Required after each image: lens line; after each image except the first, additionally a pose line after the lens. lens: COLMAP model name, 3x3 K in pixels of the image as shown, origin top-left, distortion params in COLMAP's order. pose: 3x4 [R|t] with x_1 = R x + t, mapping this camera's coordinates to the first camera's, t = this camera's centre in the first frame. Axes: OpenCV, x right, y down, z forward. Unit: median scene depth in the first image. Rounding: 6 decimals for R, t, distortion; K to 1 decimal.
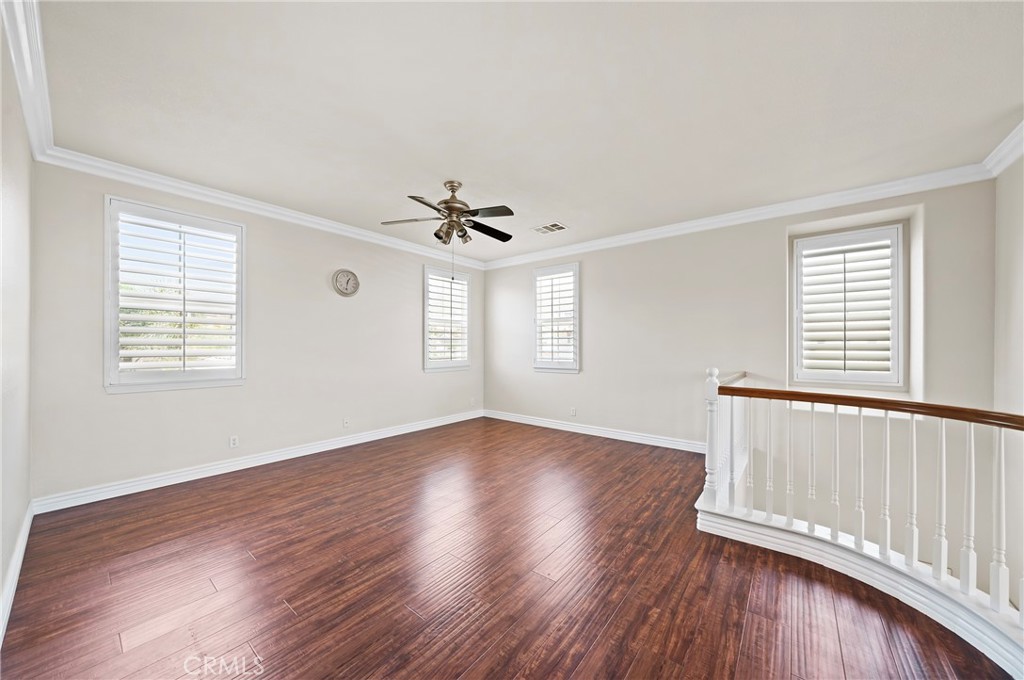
lens RADIAL K [[355.5, 0, 503.2], [0, 355.5, 347.4], [0, 0, 1]] dist [-0.011060, 0.000448]
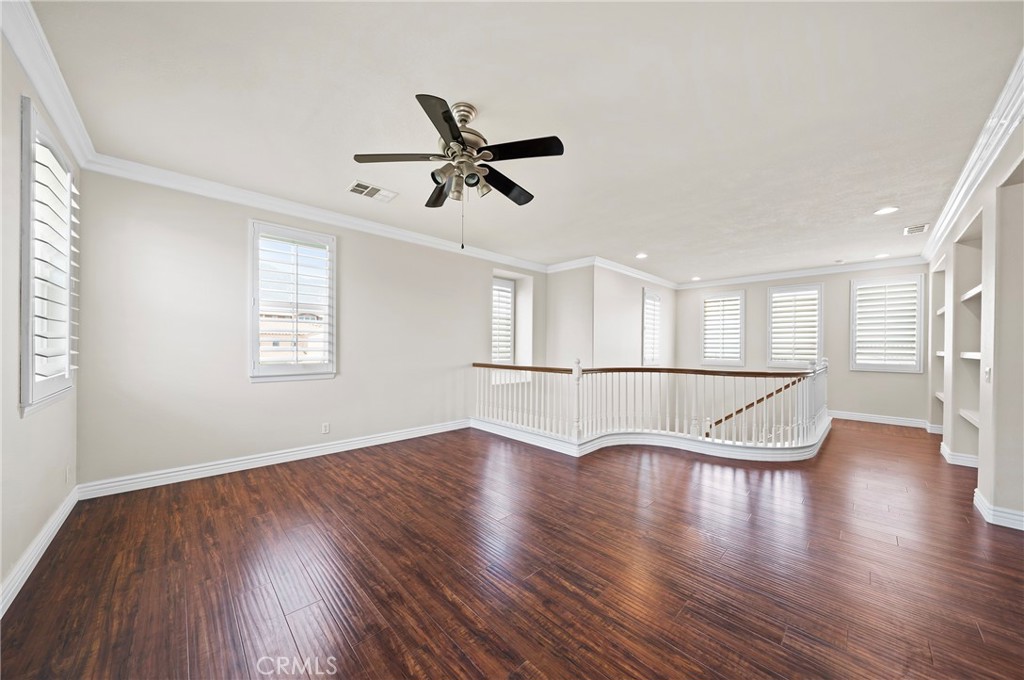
lens RADIAL K [[355.5, 0, 504.4], [0, 355.5, 342.8], [0, 0, 1]] dist [-0.011060, 0.000448]
pose [[0.119542, 0.008584, 0.992792, -0.848833], [-0.007904, 0.999939, -0.007694, -0.000768], [-0.992798, -0.006927, 0.119603, 0.859113]]
